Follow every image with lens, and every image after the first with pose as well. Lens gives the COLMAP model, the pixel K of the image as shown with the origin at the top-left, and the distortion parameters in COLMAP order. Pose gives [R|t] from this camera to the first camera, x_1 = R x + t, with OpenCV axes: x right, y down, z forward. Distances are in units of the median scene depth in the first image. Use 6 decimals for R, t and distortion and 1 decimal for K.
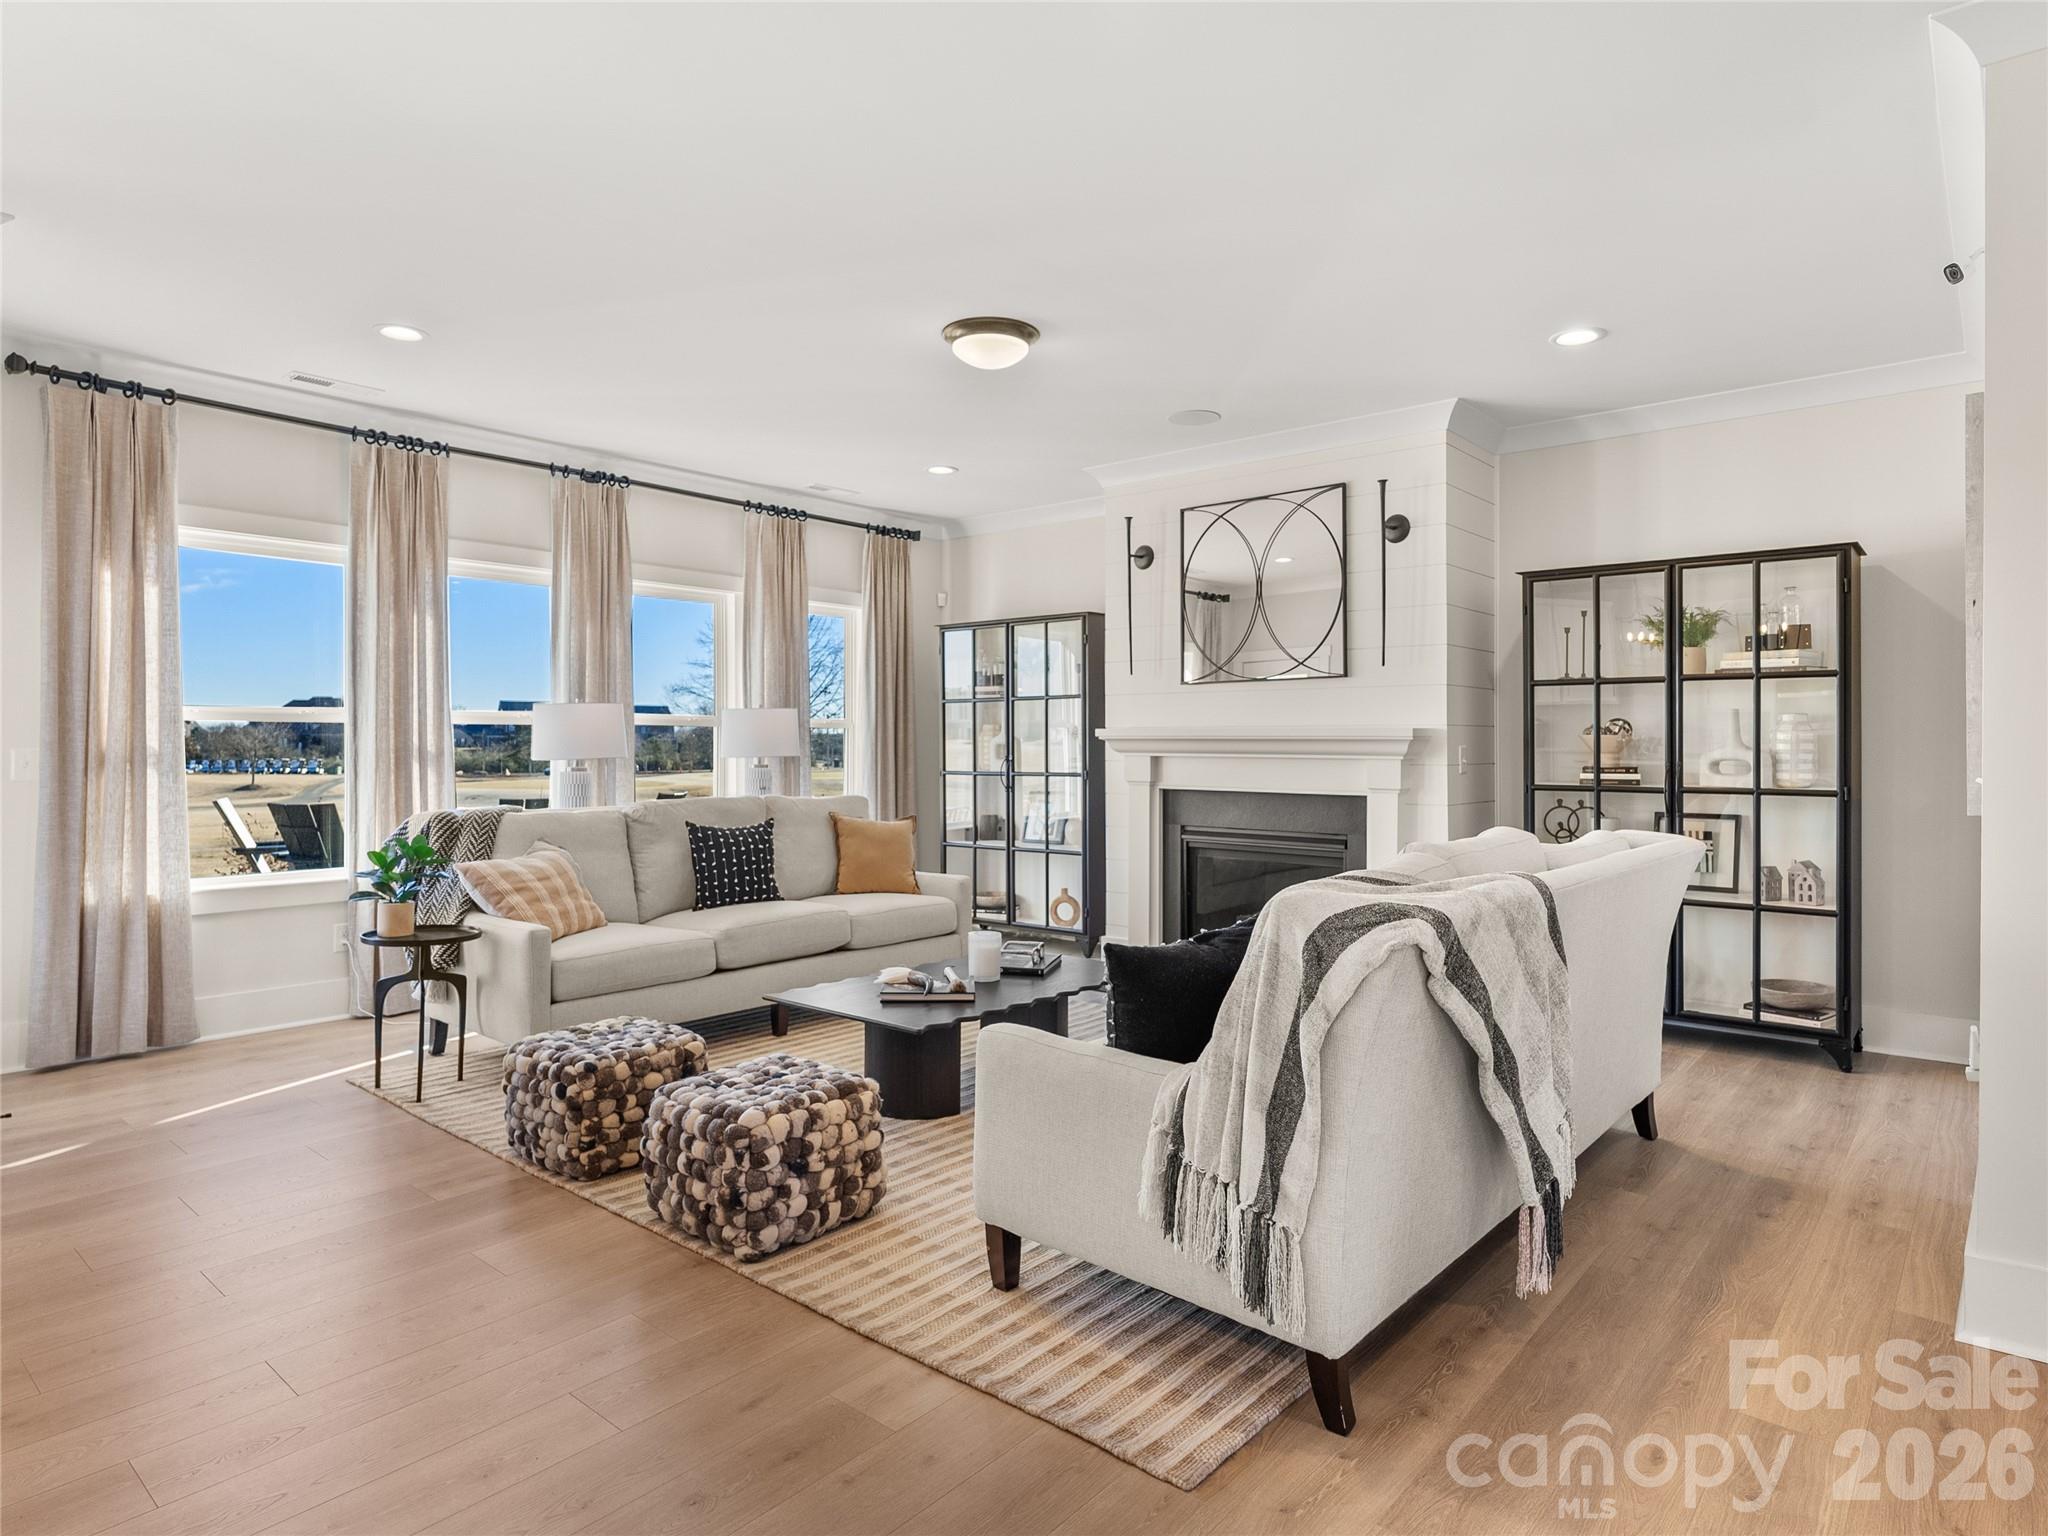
lens RADIAL K [[1151.1, 0, 1030.0], [0, 1151.1, 758.3], [0, 0, 1]] dist [-0.014350, -0.000951]
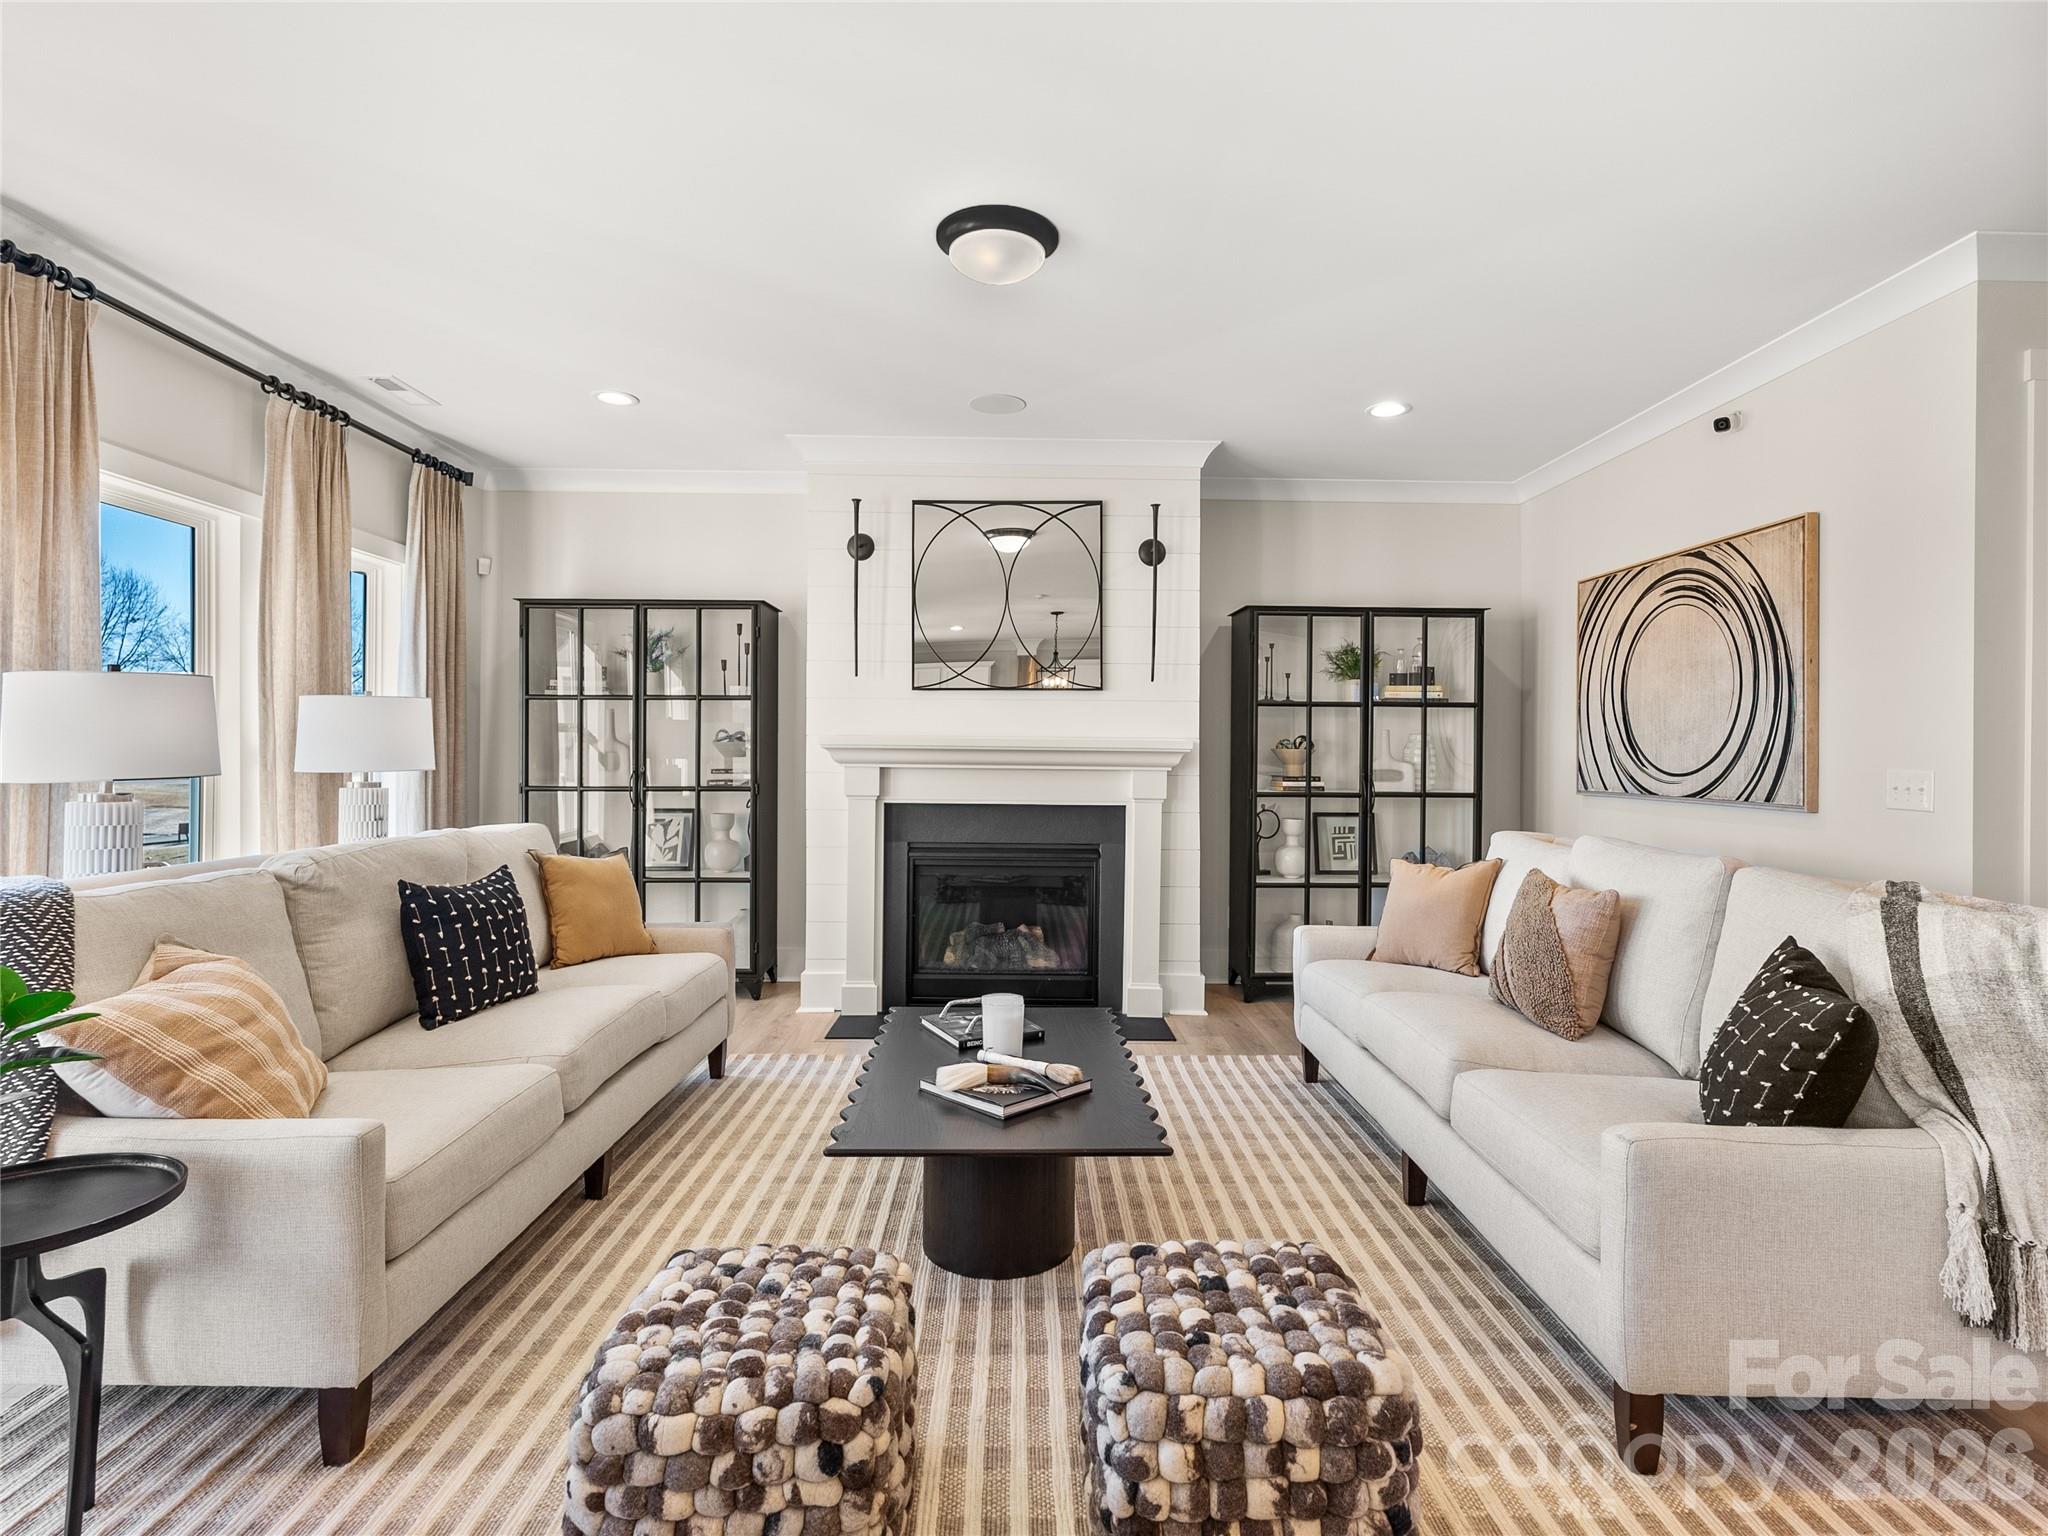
lens RADIAL K [[1016.3, 0, 1020.0], [0, 1016.3, 761.9], [0, 0, 1]] dist [-0.006548, 0.002299]
pose [[0.759579, -0.000188, 0.650415, -0.398263], [0.000511, 1.000000, -0.000308, -0.007279], [-0.650415, 0.000566, 0.759579, 0.385727]]
